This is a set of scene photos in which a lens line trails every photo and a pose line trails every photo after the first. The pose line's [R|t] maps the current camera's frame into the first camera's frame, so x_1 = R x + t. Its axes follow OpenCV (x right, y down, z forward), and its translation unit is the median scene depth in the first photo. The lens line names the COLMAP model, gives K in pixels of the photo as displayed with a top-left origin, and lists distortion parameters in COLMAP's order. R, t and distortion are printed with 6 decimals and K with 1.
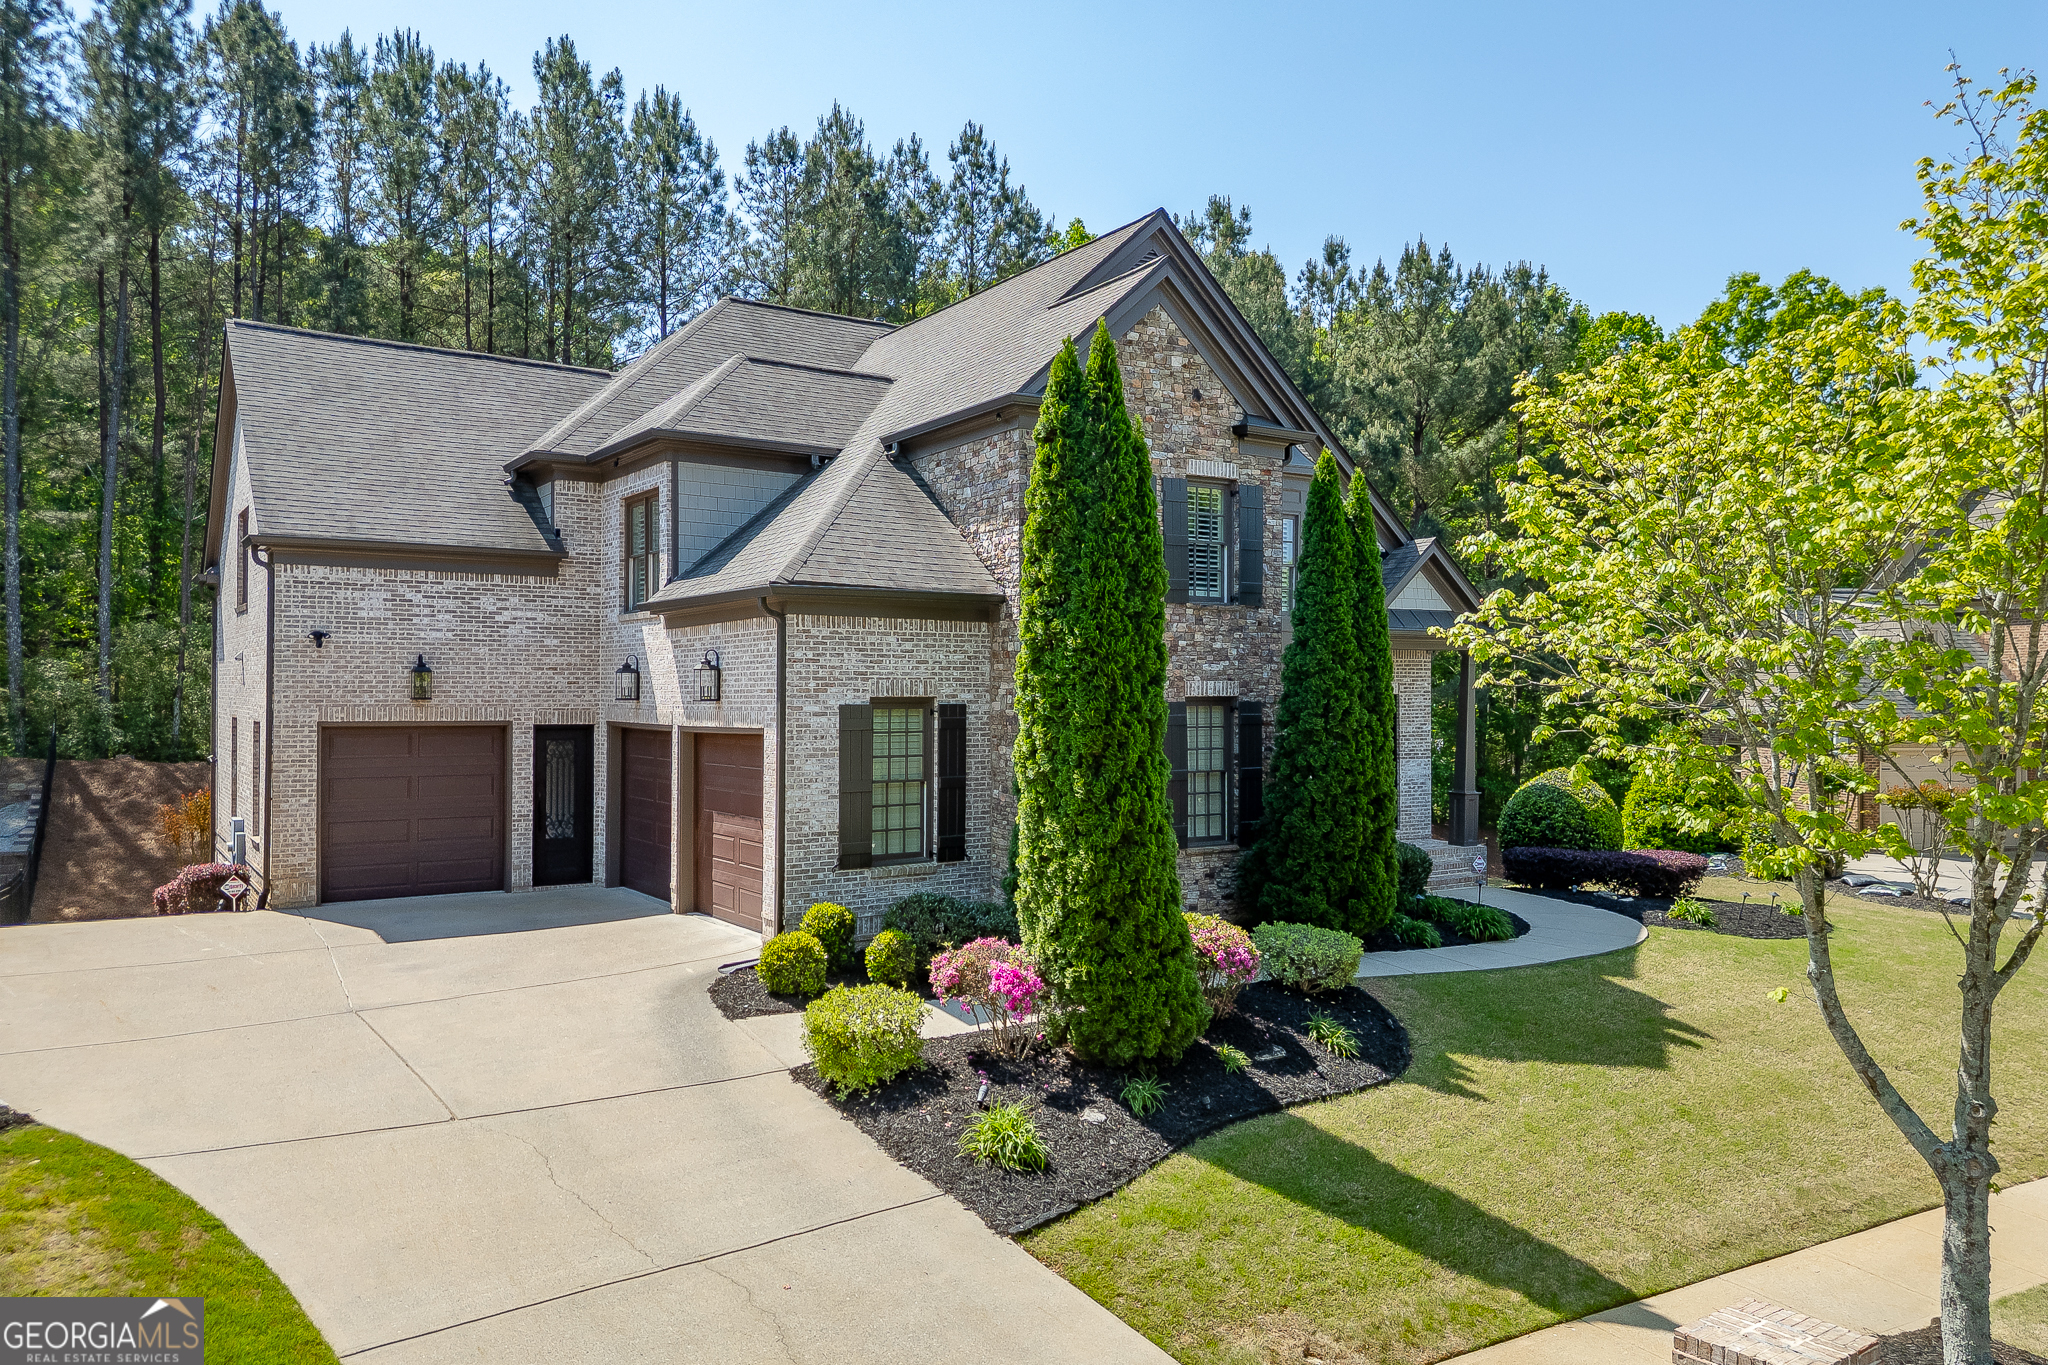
lens RADIAL K [[1448.0, 0, 1024.0], [0, 1448.0, 682.5], [0, 0, 1]] dist [0.055883, -0.038624]
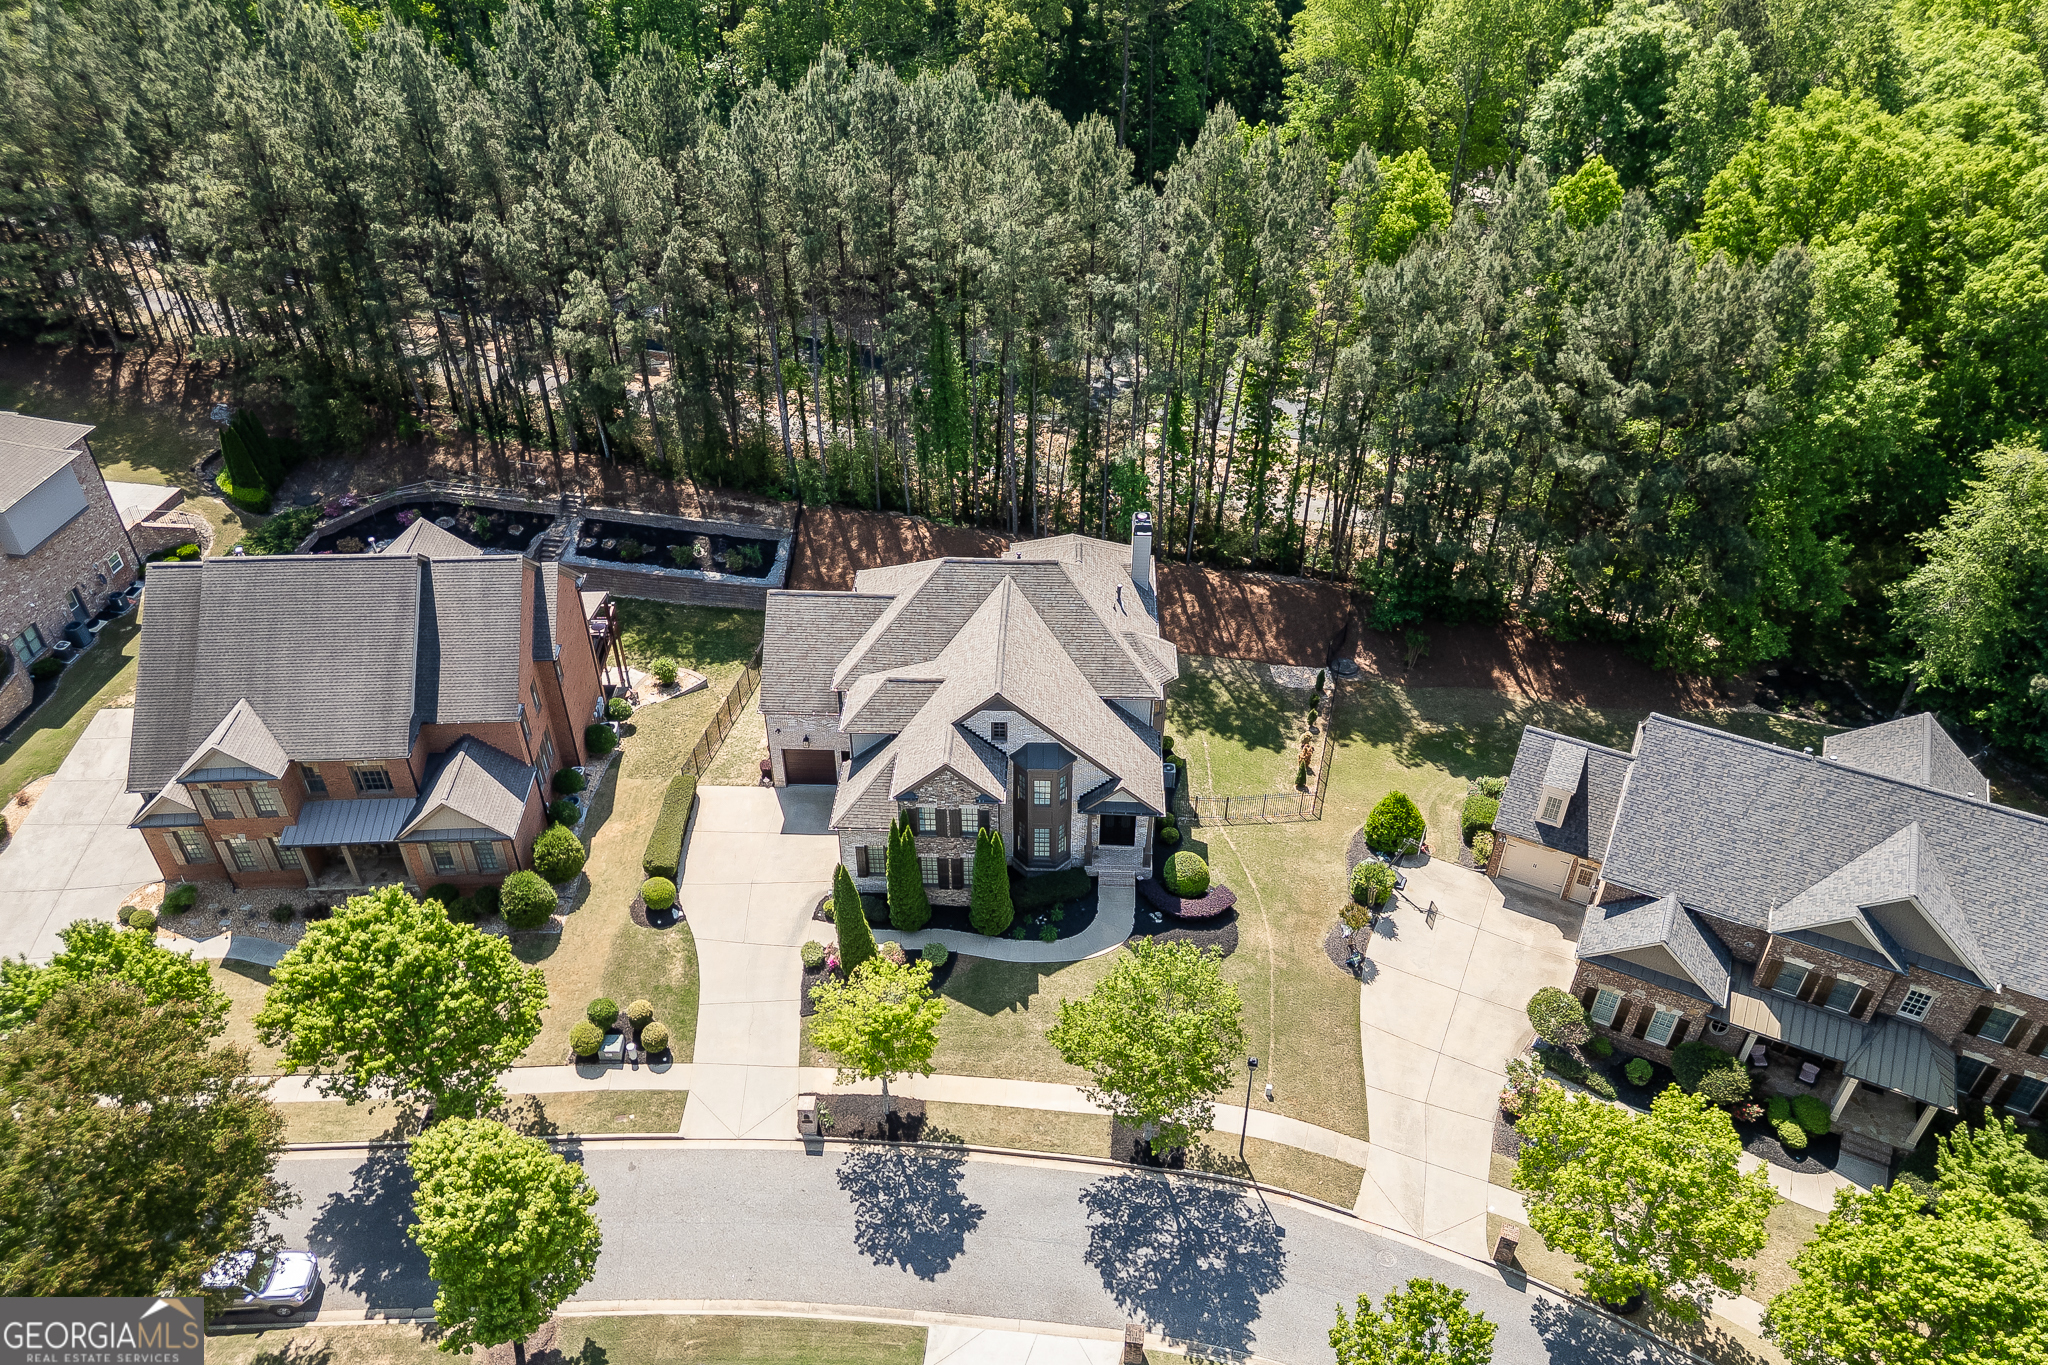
lens RADIAL K [[1438.5, 0, 1024.0], [0, 1438.5, 682.5], [0, 0, 1]] dist [0.068357, -0.001163]
pose [[0.819015, 0.348790, -0.455588, 1.576476], [-0.000479, 0.794438, 0.607345, -2.288451], [0.573772, -0.497207, 0.650824, -0.873962]]
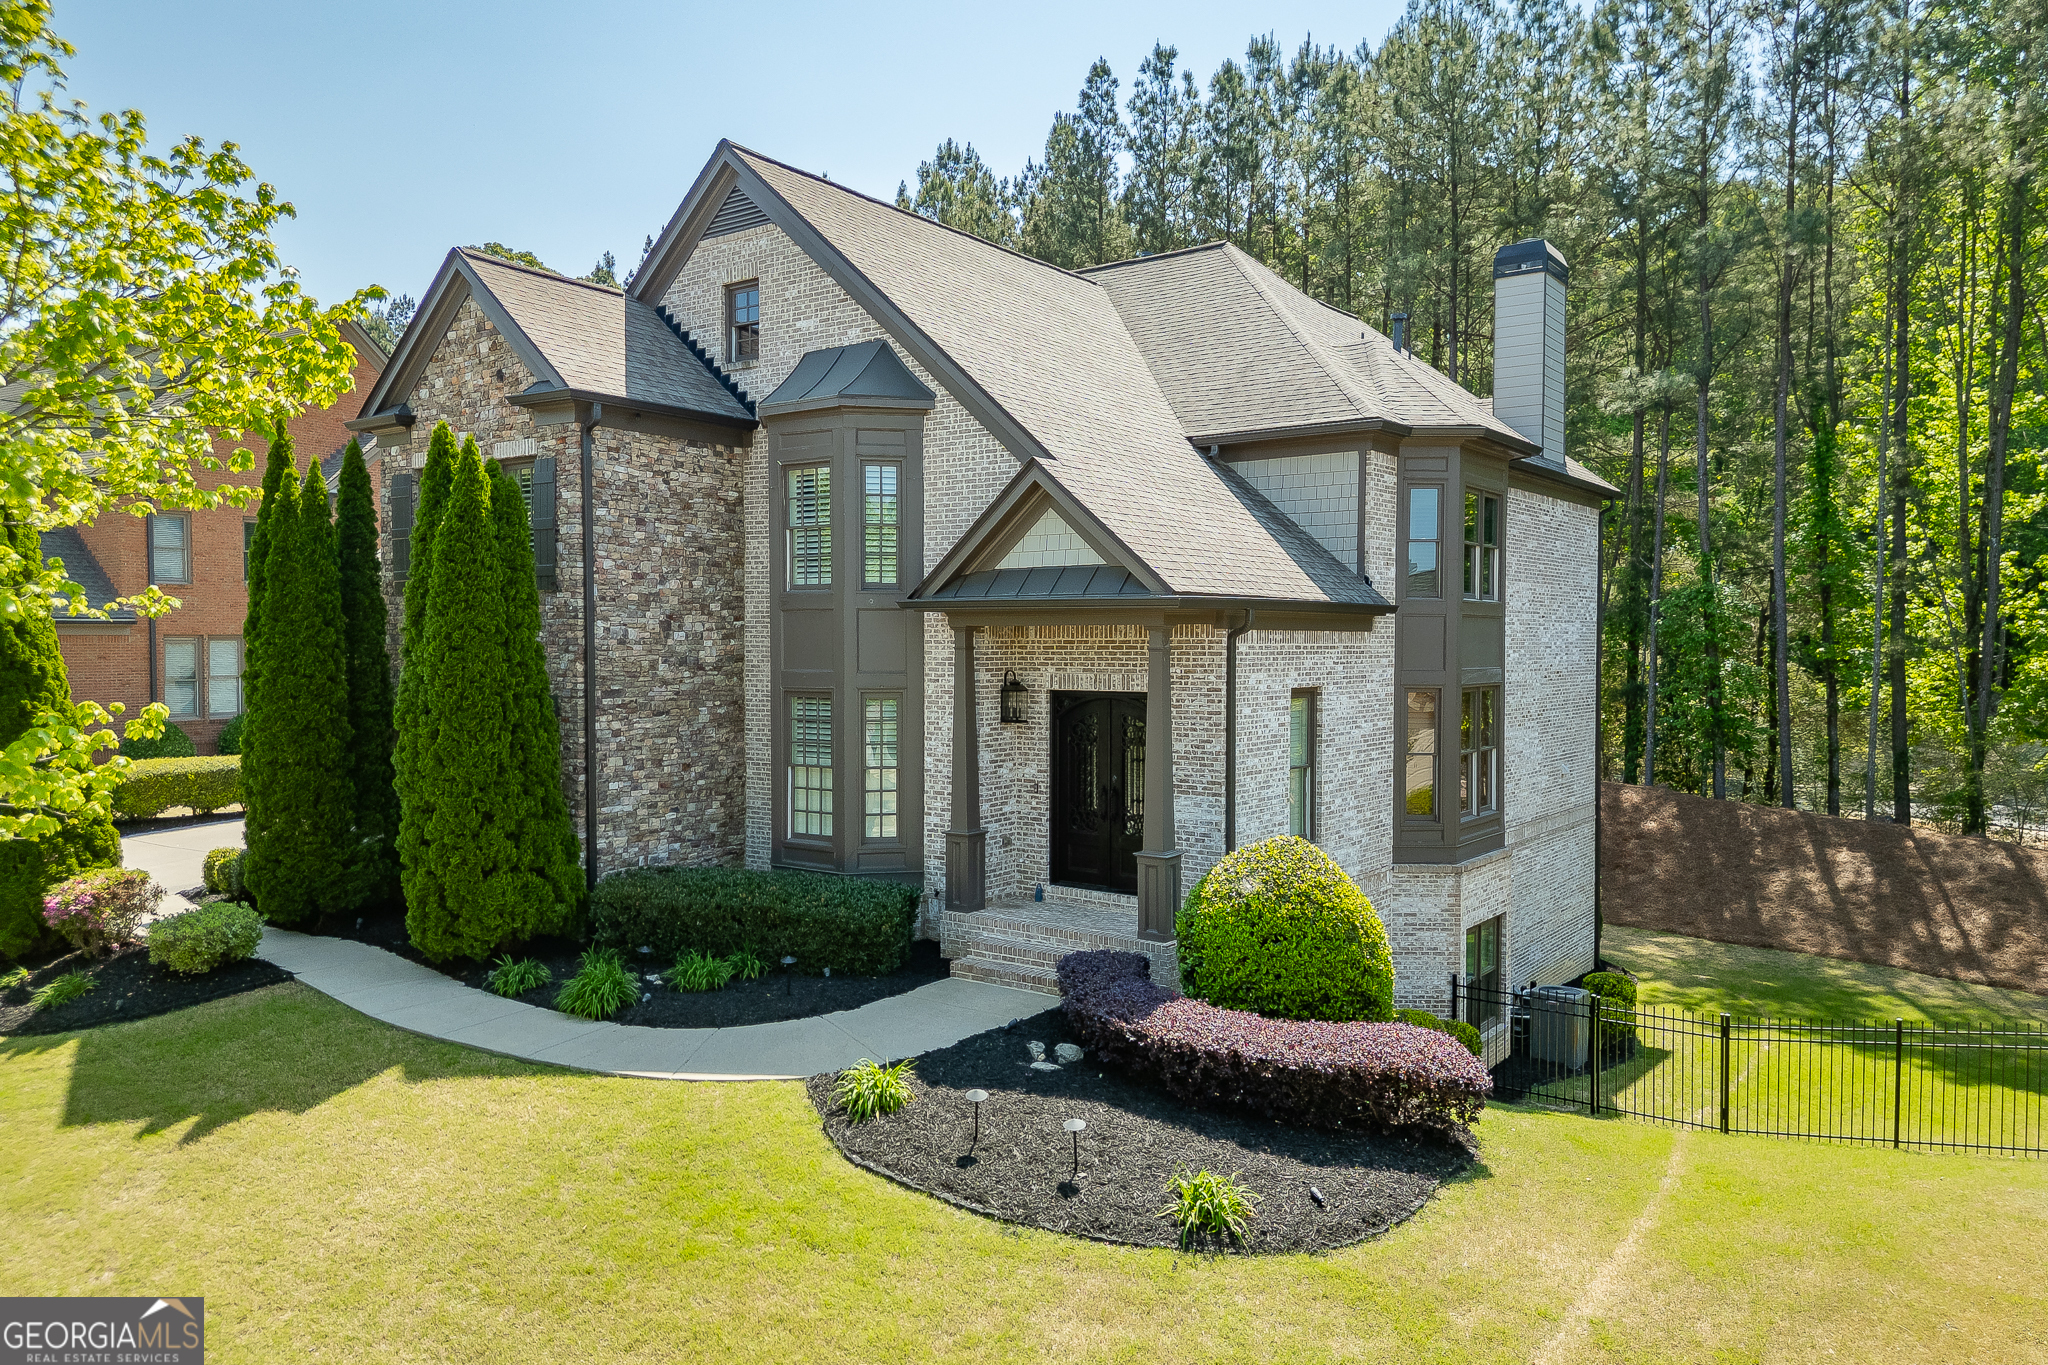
lens RADIAL K [[1448.0, 0, 1024.0], [0, 1448.0, 682.5], [0, 0, 1]] dist [0.055883, -0.038624]
pose [[0.355754, 0.026183, -0.934213, 1.133803], [0.003206, 0.999567, 0.029235, -0.019938], [0.934574, -0.013396, 0.355516, 0.954974]]
